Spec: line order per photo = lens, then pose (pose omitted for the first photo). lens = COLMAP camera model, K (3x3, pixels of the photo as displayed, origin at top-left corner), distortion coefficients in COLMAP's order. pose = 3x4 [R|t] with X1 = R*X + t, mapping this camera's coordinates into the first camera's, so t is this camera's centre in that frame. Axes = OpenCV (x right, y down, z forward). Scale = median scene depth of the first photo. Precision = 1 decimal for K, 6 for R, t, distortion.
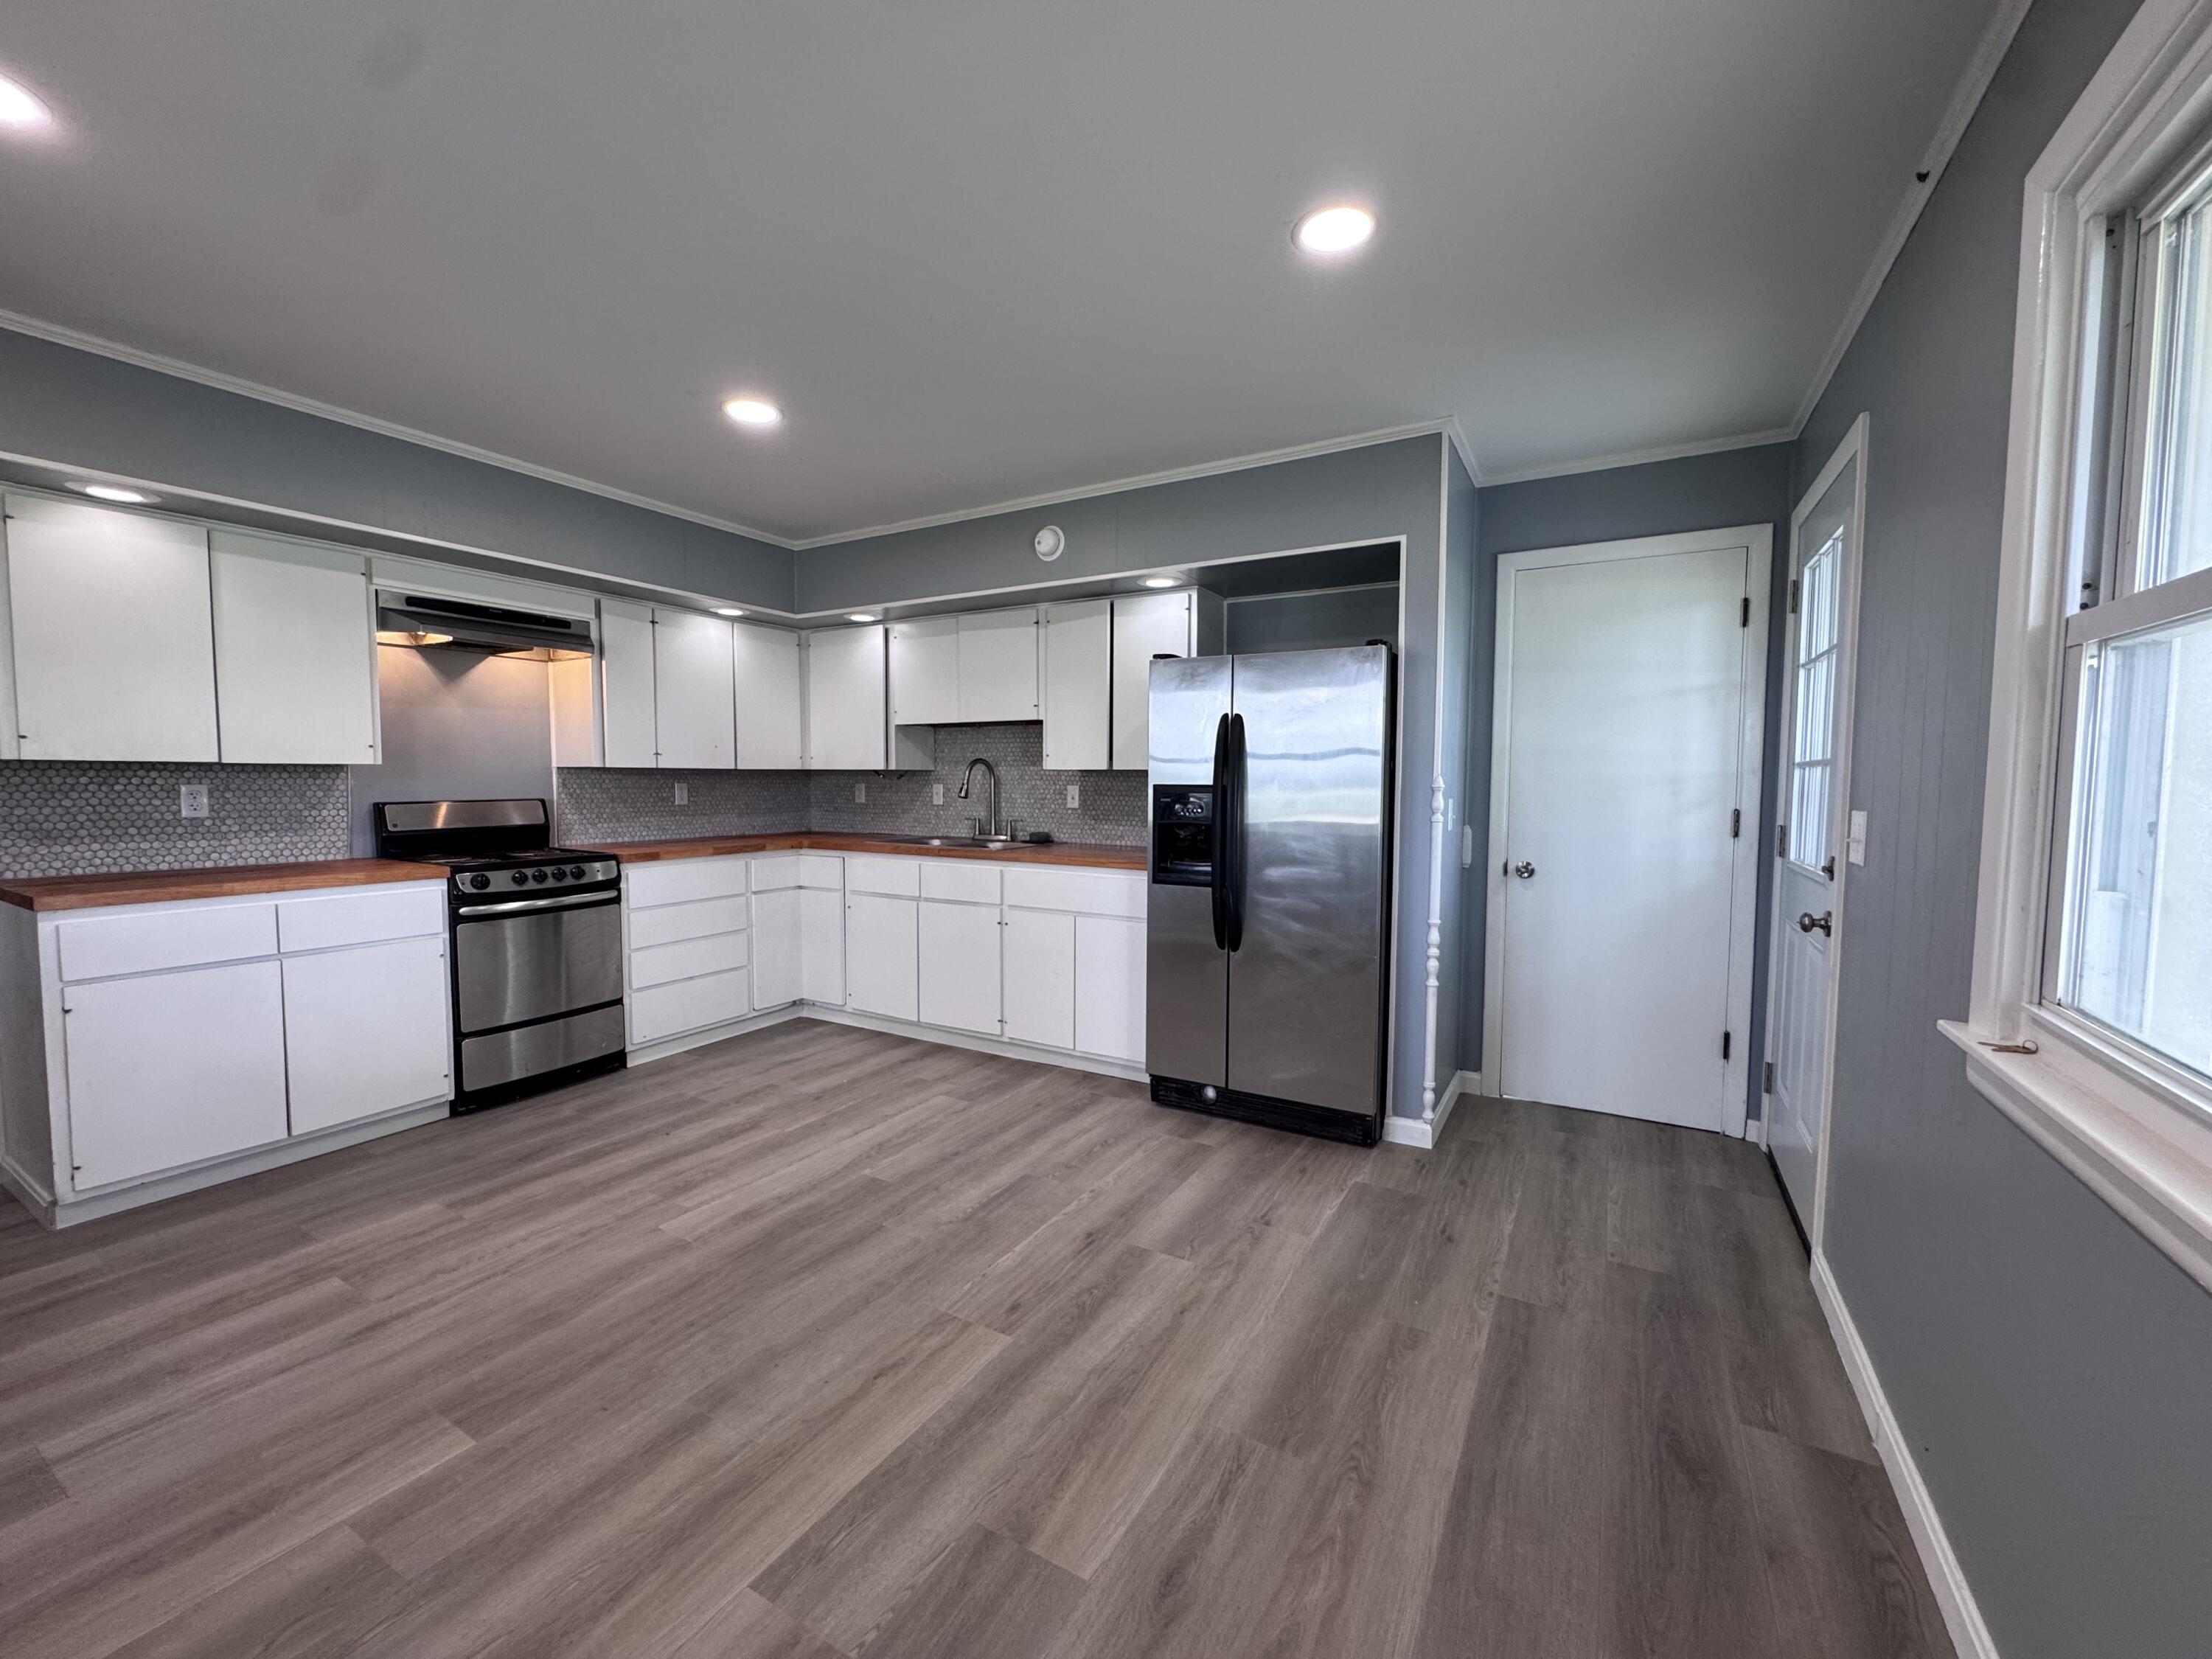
lens RADIAL K [[882.2, 0, 1106.0], [0, 882.2, 829.5], [0, 0, 1]] dist [-0.001255, -0.000461]
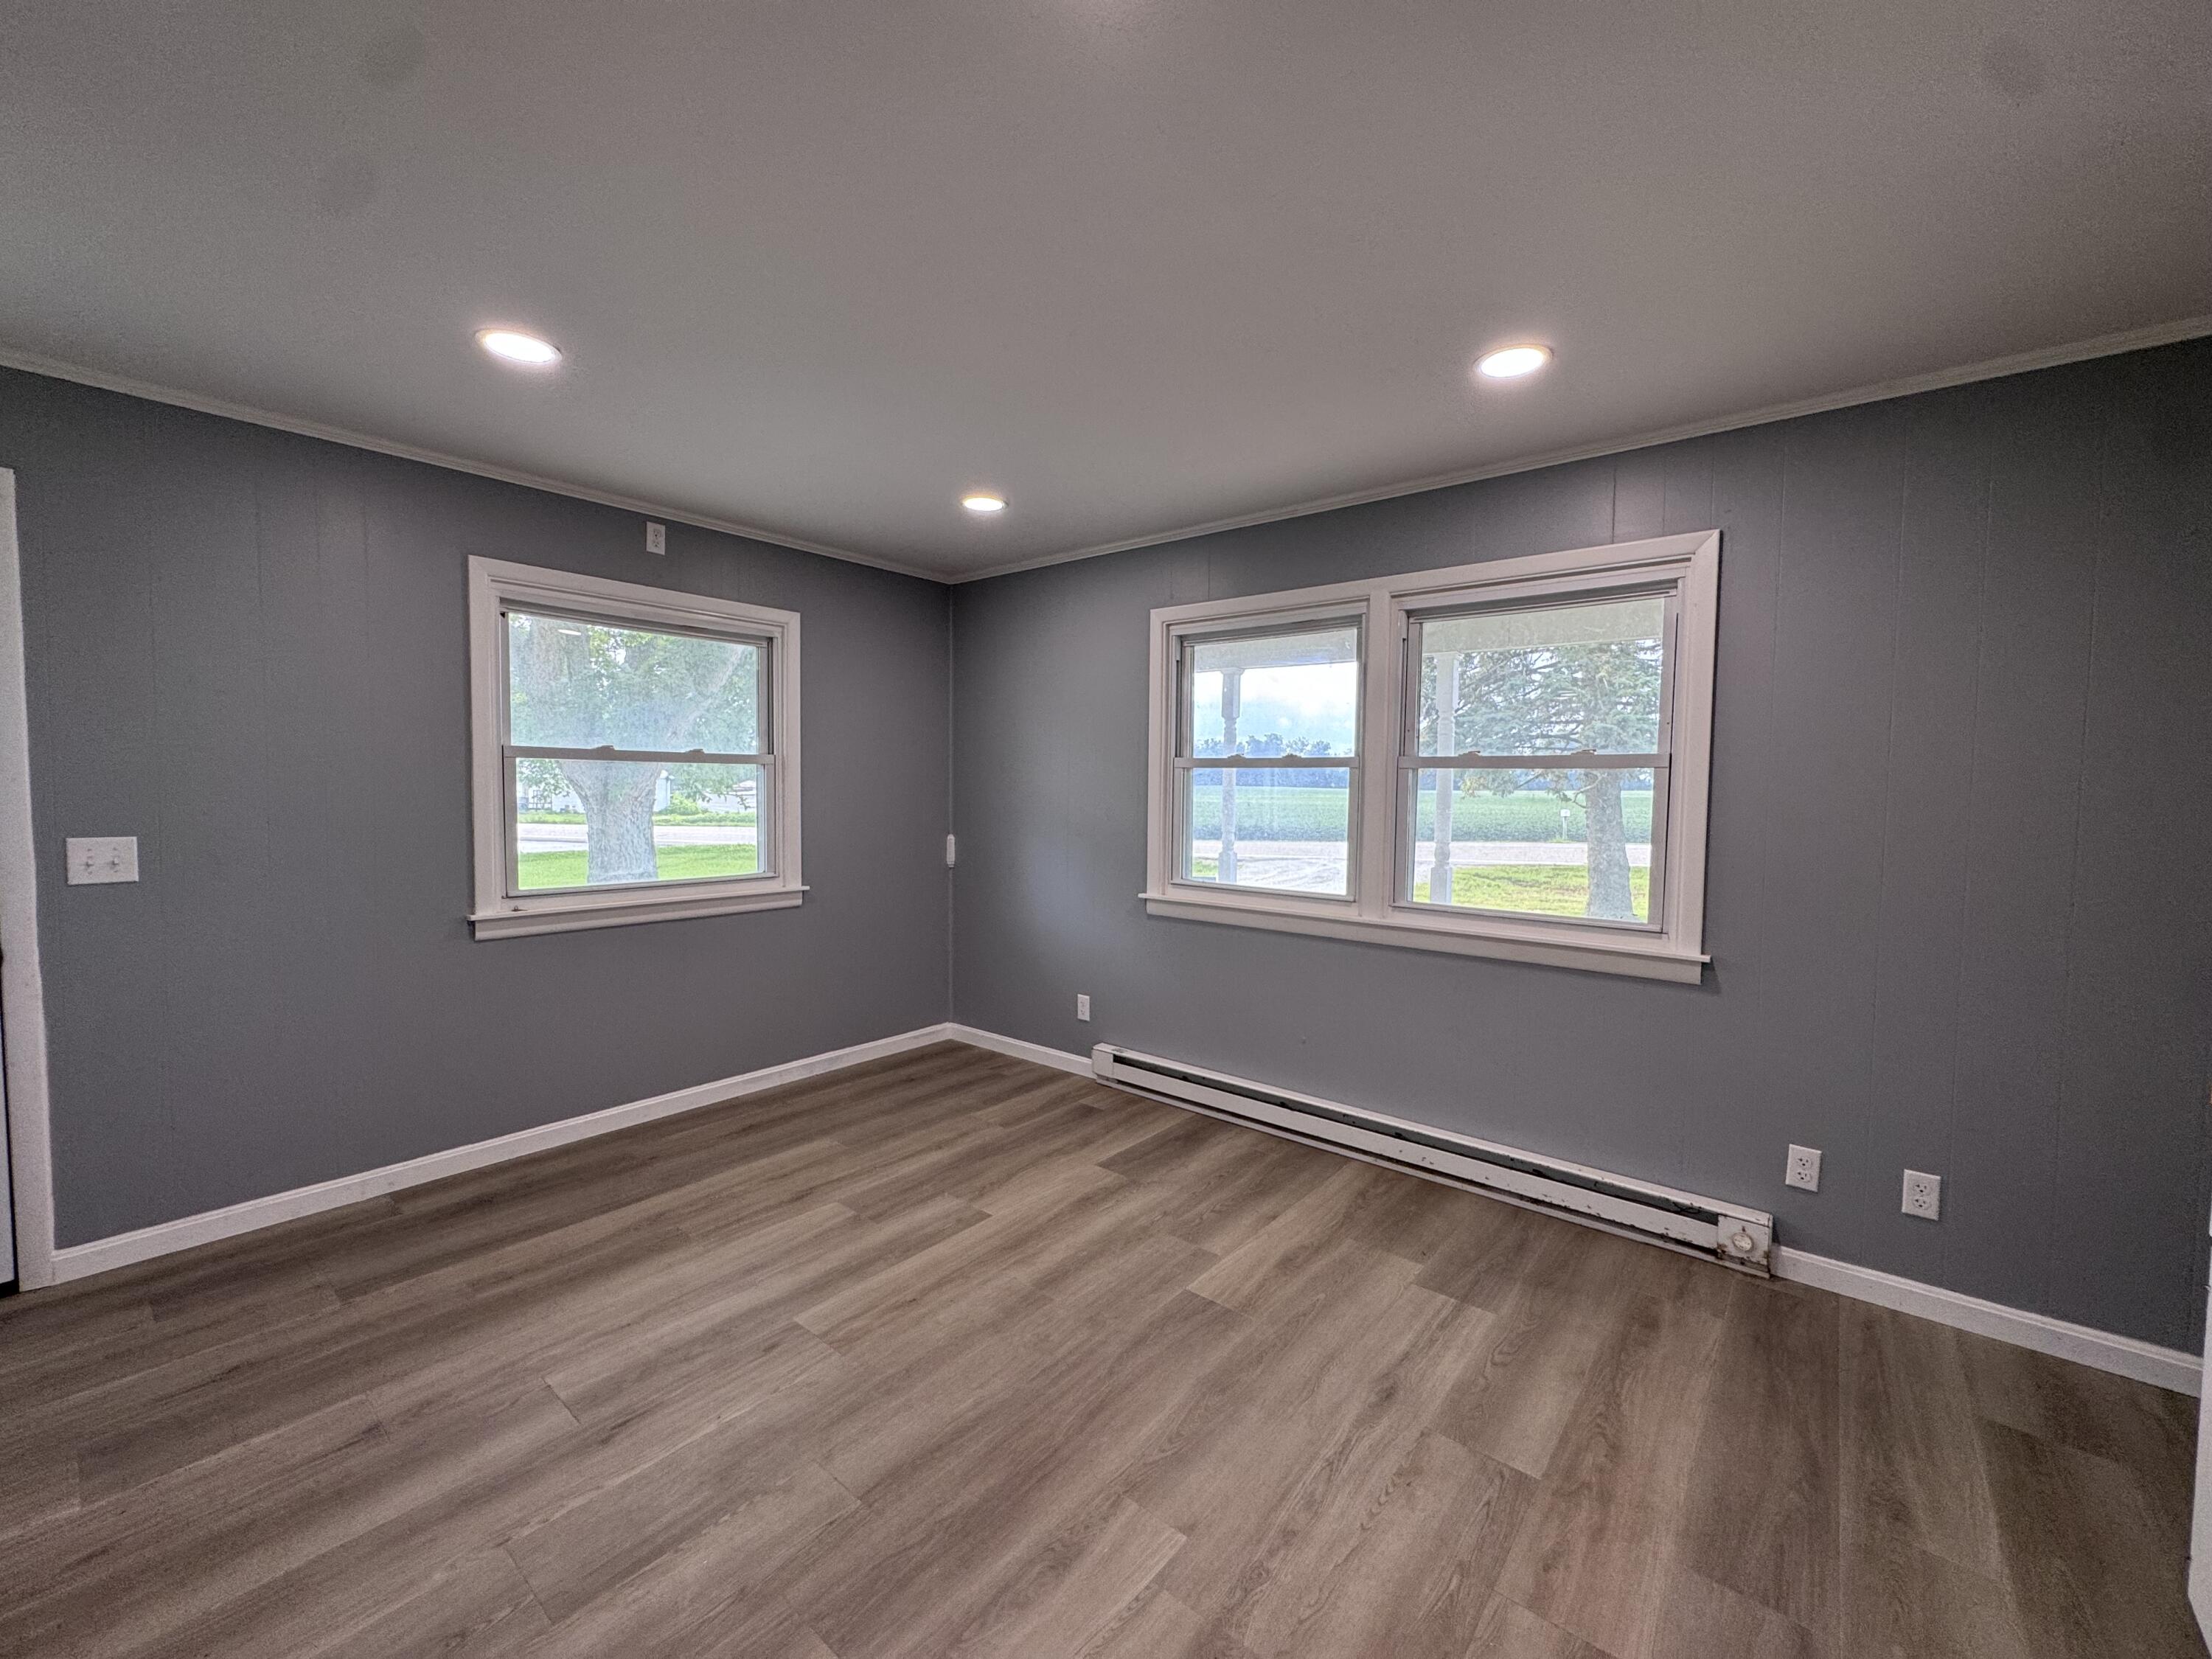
lens RADIAL K [[882.1, 0, 1103.5], [0, 882.1, 833.7], [0, 0, 1]] dist [-0.002167, 0.000030]
pose [[-0.985965, -0.027198, 0.164719, -0.497928], [-0.008232, 0.993361, 0.114746, -0.129999], [-0.166746, 0.111780, -0.979643, 1.466423]]
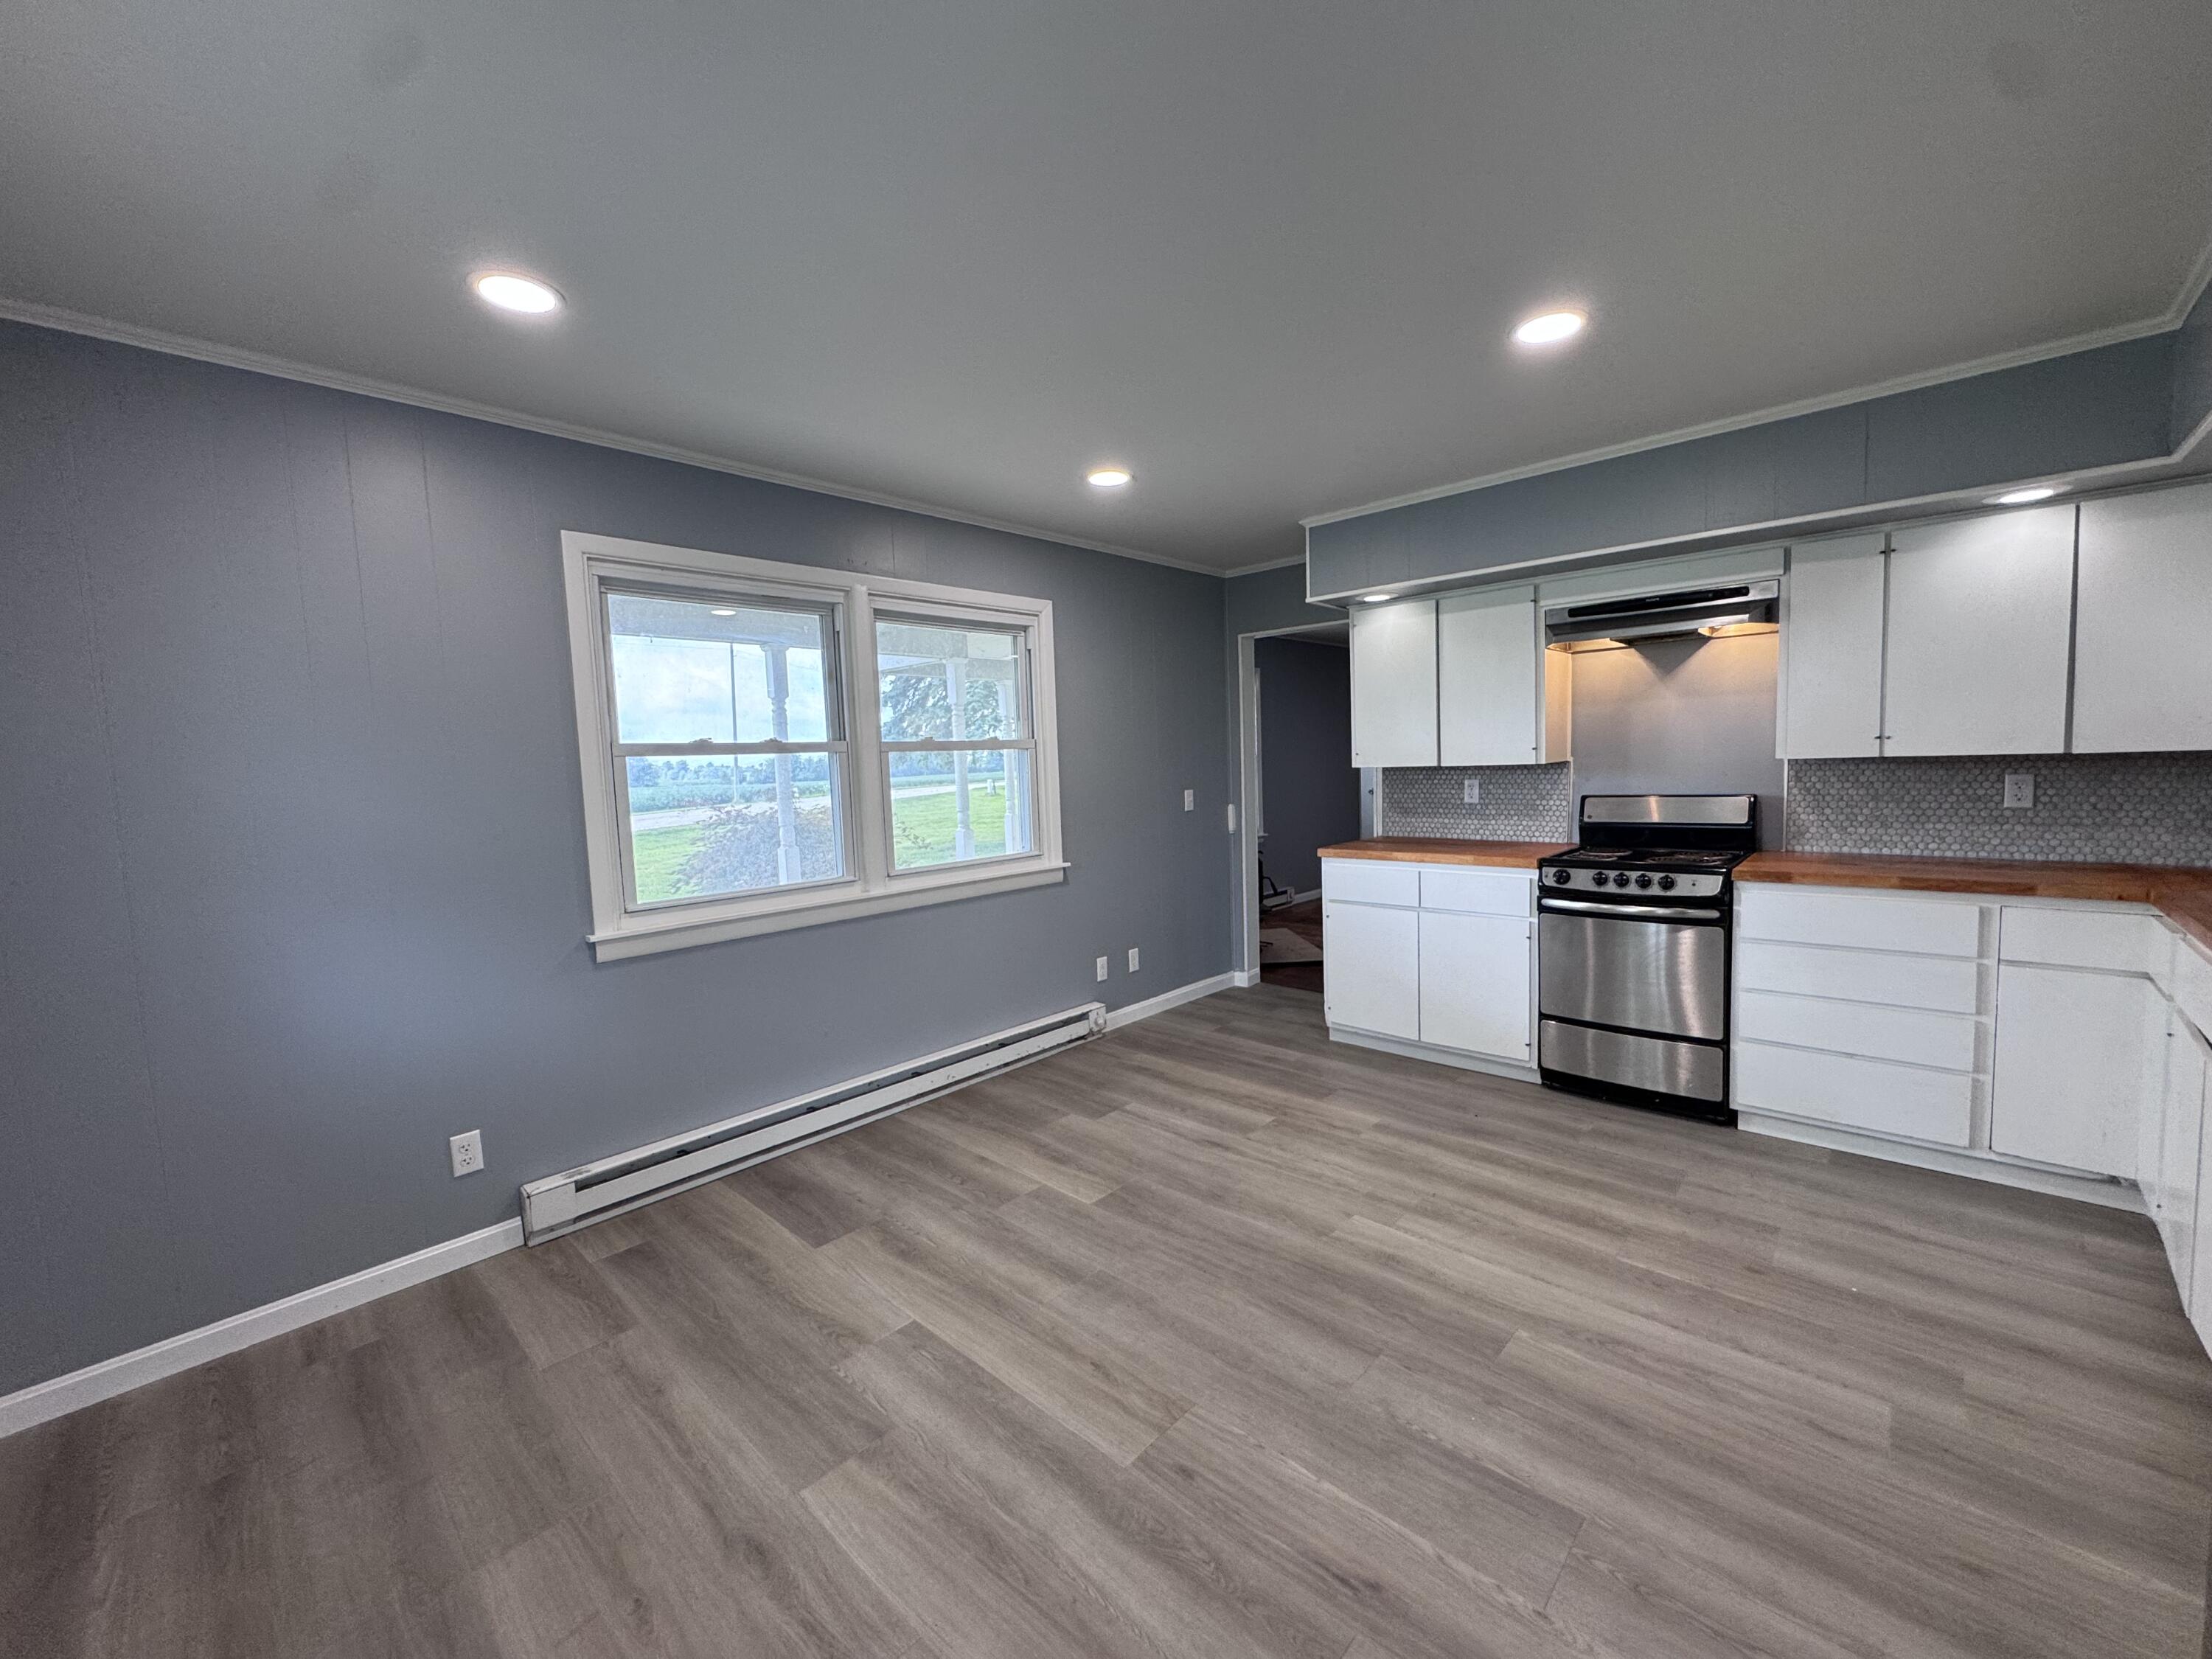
lens RADIAL K [[882.2, 0, 1106.0], [0, 882.2, 829.5], [0, 0, 1]] dist [-0.001255, -0.000461]
pose [[-0.227571, 0.080575, -0.970422, 0.514265], [-0.022738, 0.995859, 0.088019, -0.092763], [0.973496, 0.042096, -0.224797, 0.854256]]
